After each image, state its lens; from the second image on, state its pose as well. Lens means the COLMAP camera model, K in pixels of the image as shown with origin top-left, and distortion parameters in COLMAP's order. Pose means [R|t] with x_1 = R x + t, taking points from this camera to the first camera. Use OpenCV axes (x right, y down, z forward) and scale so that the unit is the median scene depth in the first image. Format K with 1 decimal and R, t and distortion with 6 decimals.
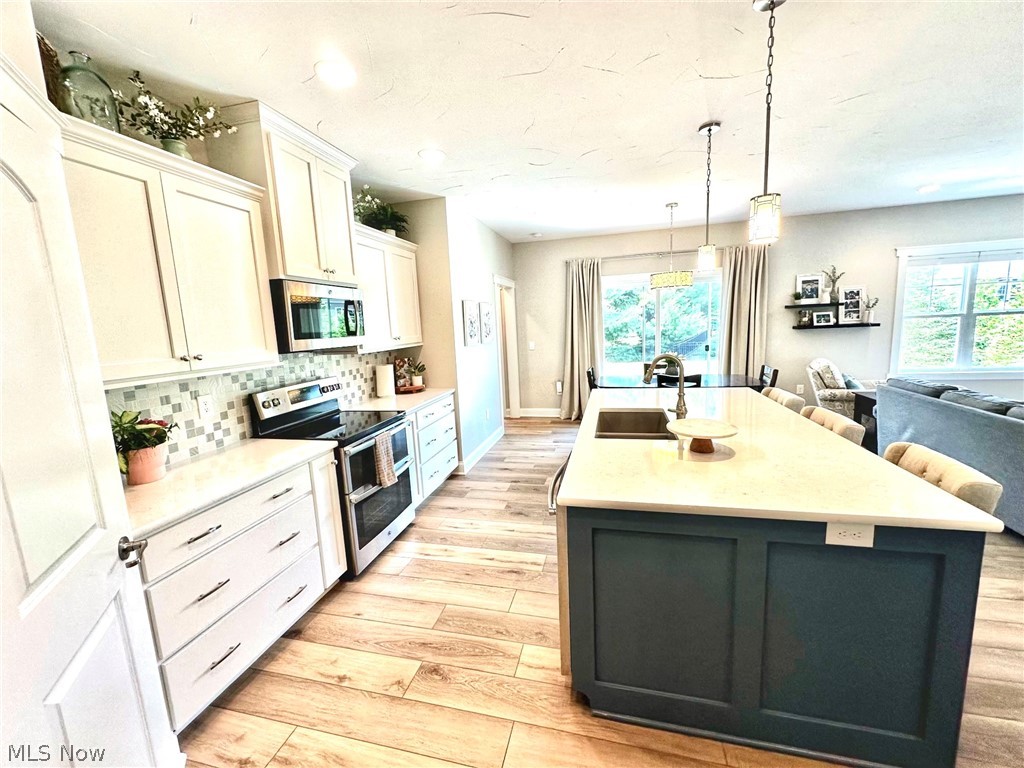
lens RADIAL K [[410.2, 0, 511.6], [0, 410.2, 384.5], [0, 0, 1]] dist [-0.001981, 0.000488]
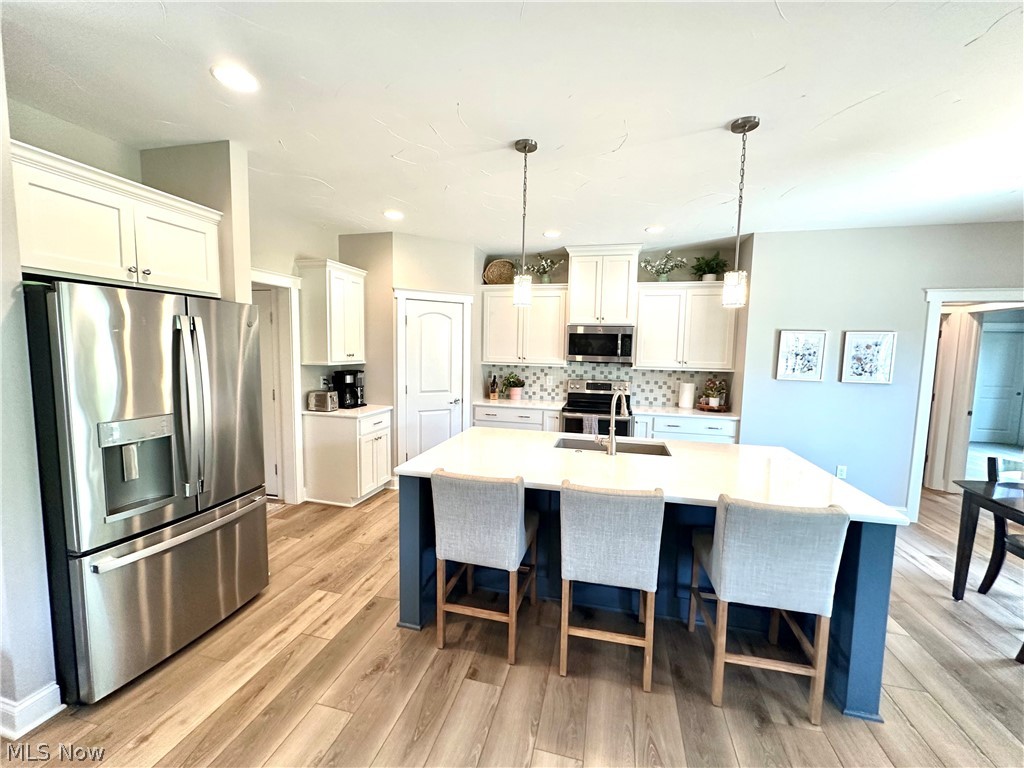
lens RADIAL K [[410.2, 0, 511.5], [0, 410.2, 383.9], [0, 0, 1]] dist [-0.001981, 0.000488]
pose [[-0.002274, 0.136404, -0.990651, 1.194787], [-0.168965, 0.976357, 0.134824, -0.156250], [0.985619, 0.167692, 0.020827, 0.563237]]
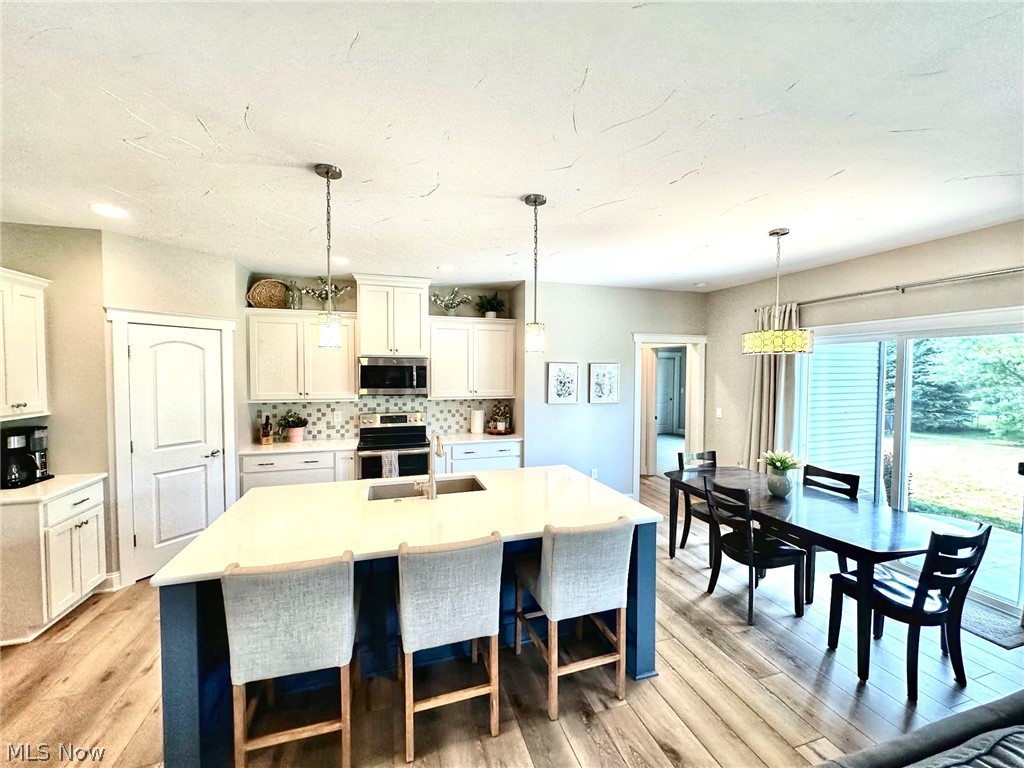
lens RADIAL K [[410.2, 0, 513.7], [0, 410.2, 384.1], [0, 0, 1]] dist [-0.001981, 0.000488]
pose [[0.519855, 0.079898, -0.850510, 1.147252], [-0.156044, 0.987747, -0.002588, -0.187347], [0.839881, 0.134062, 0.525953, 0.477596]]
